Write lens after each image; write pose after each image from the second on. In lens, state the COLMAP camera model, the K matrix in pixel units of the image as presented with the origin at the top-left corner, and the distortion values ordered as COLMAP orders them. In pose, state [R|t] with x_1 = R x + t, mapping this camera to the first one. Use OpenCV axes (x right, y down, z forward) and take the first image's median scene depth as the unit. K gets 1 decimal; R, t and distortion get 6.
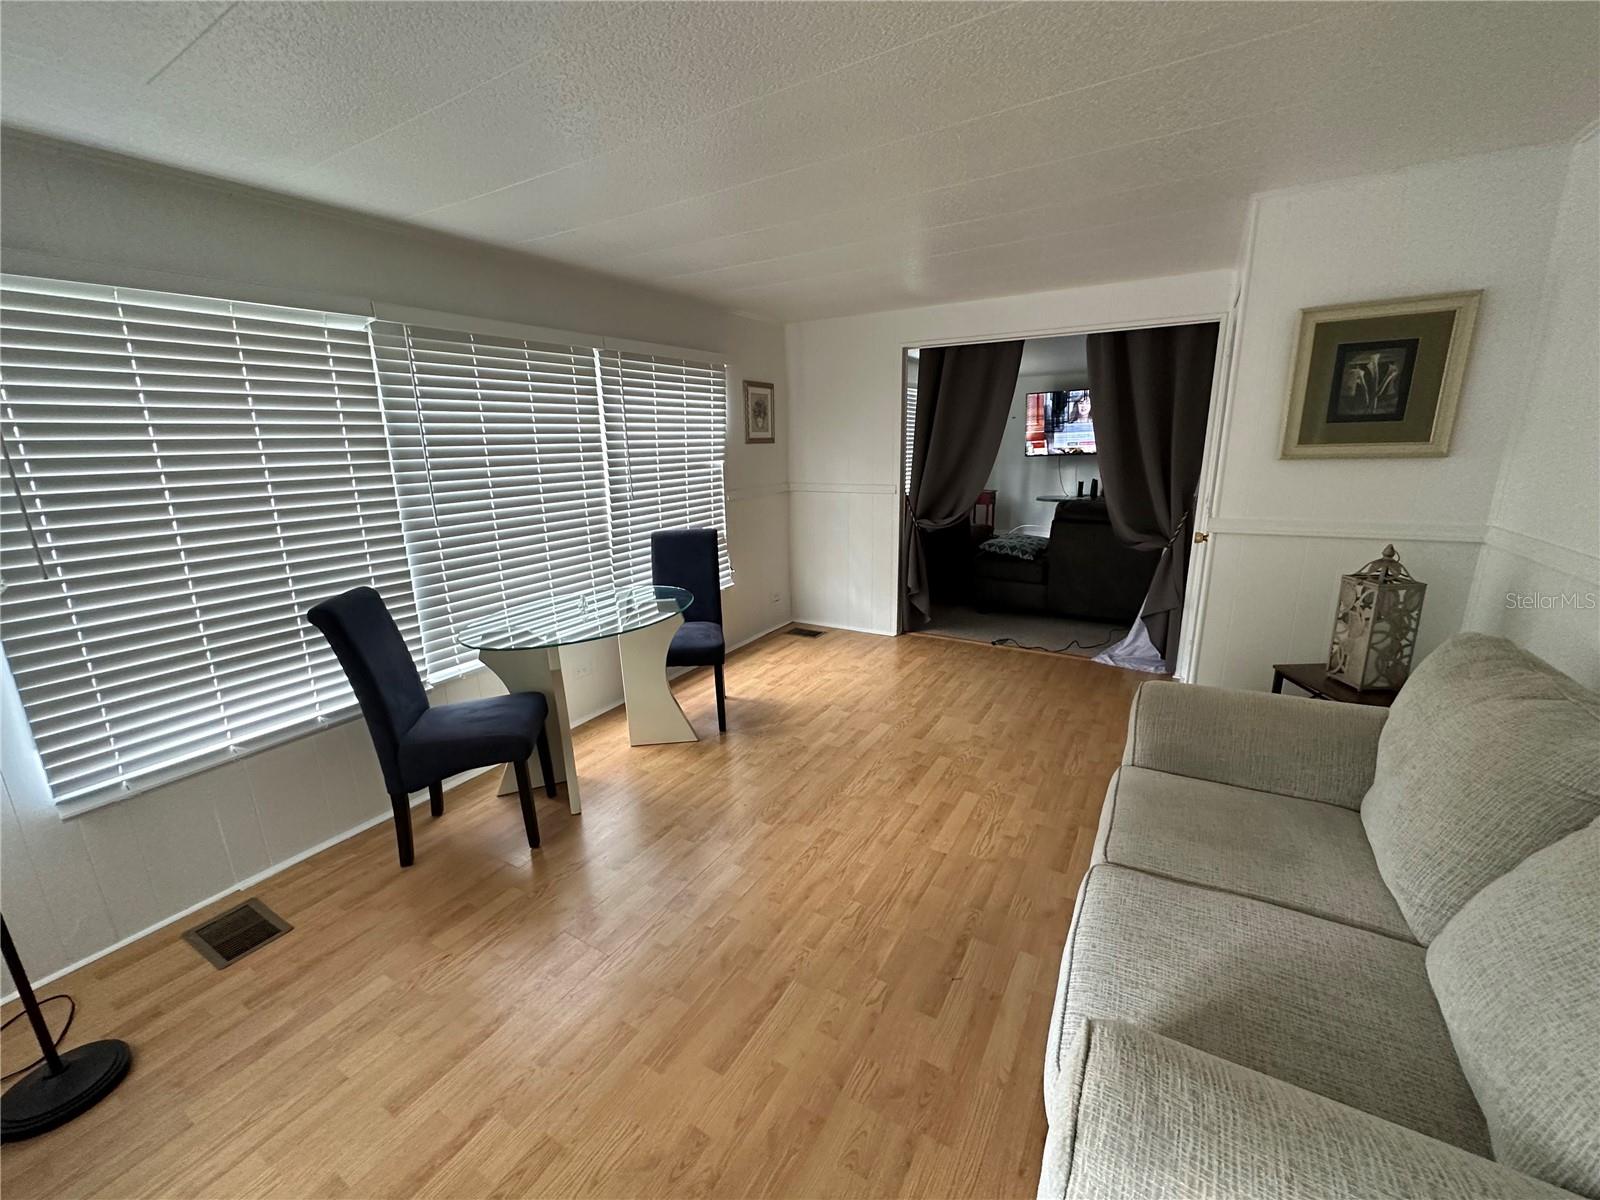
lens RADIAL K [[638.2, 0, 800.0], [0, 638.2, 600.0], [0, 0, 1]] dist [0.000859, -0.000057]
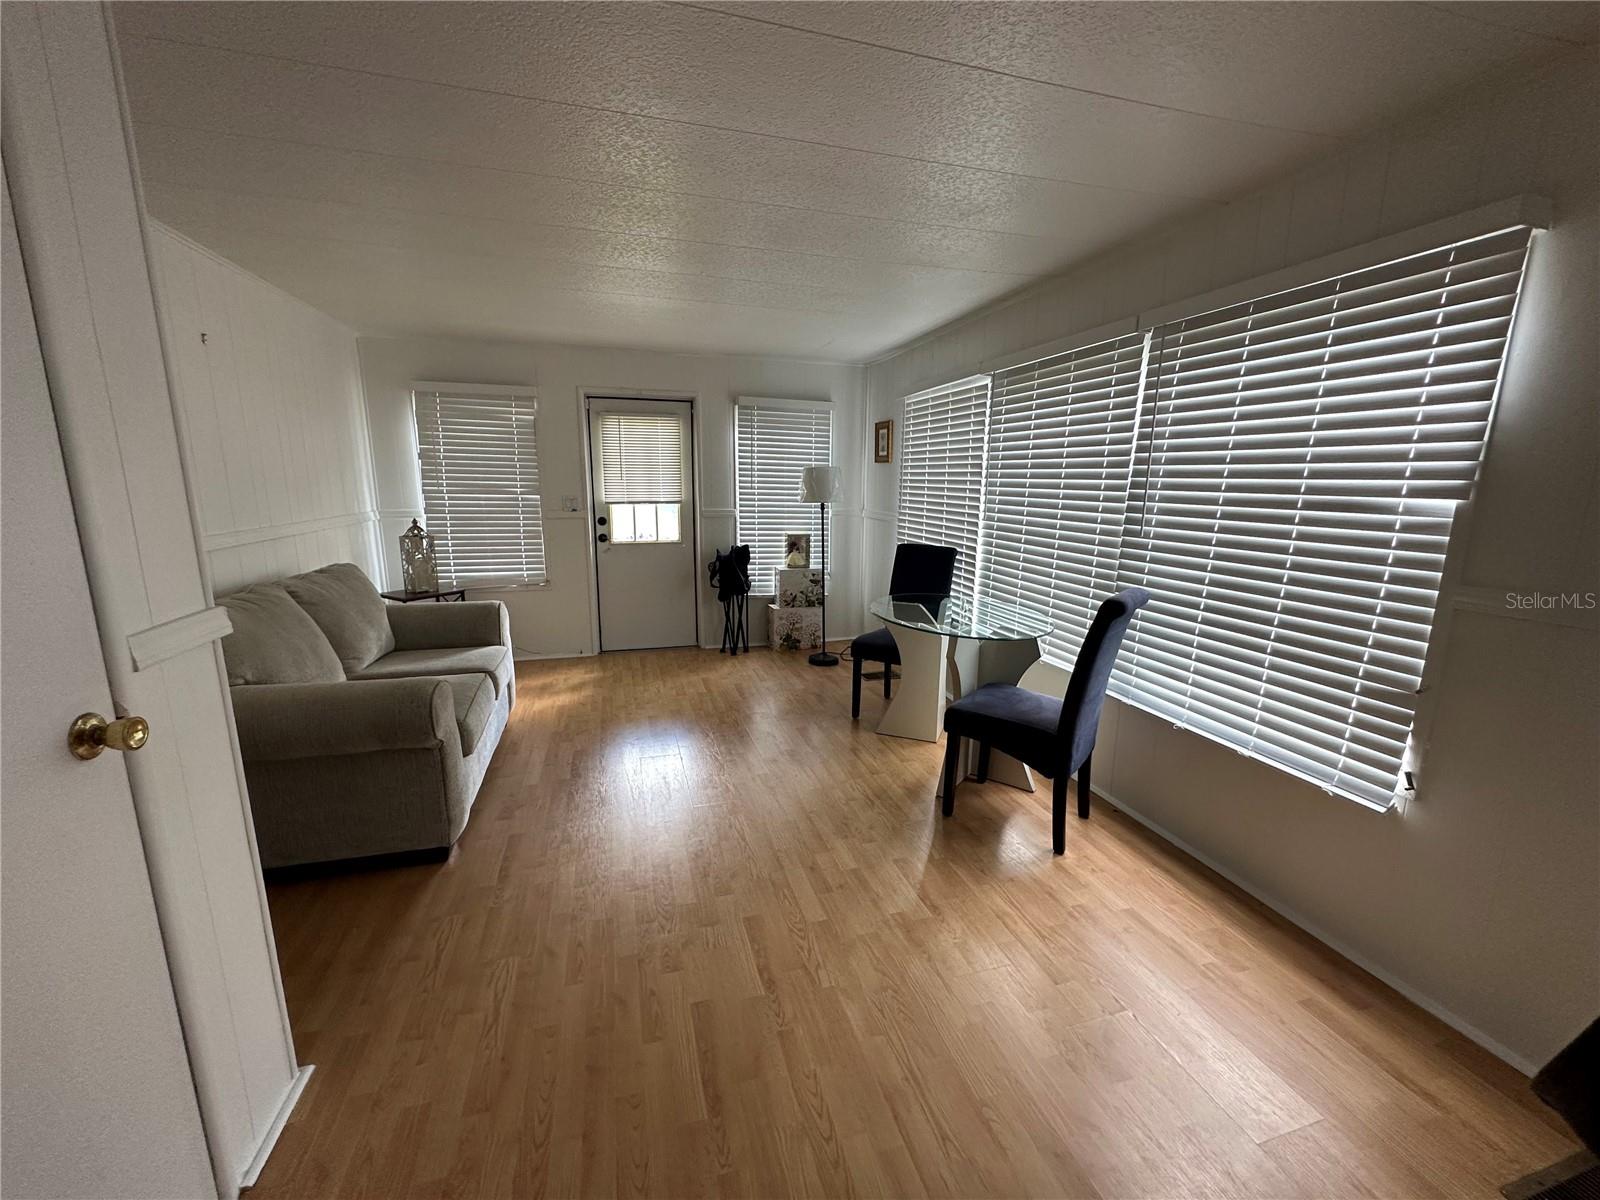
lens RADIAL K [[638.2, 0, 800.0], [0, 638.2, 600.0], [0, 0, 1]] dist [0.000859, -0.000057]
pose [[-0.680017, 0.156045, -0.716398, 0.518785], [-0.174397, 0.914622, 0.364763, -0.291589], [0.712153, 0.372983, -0.594745, 1.207849]]
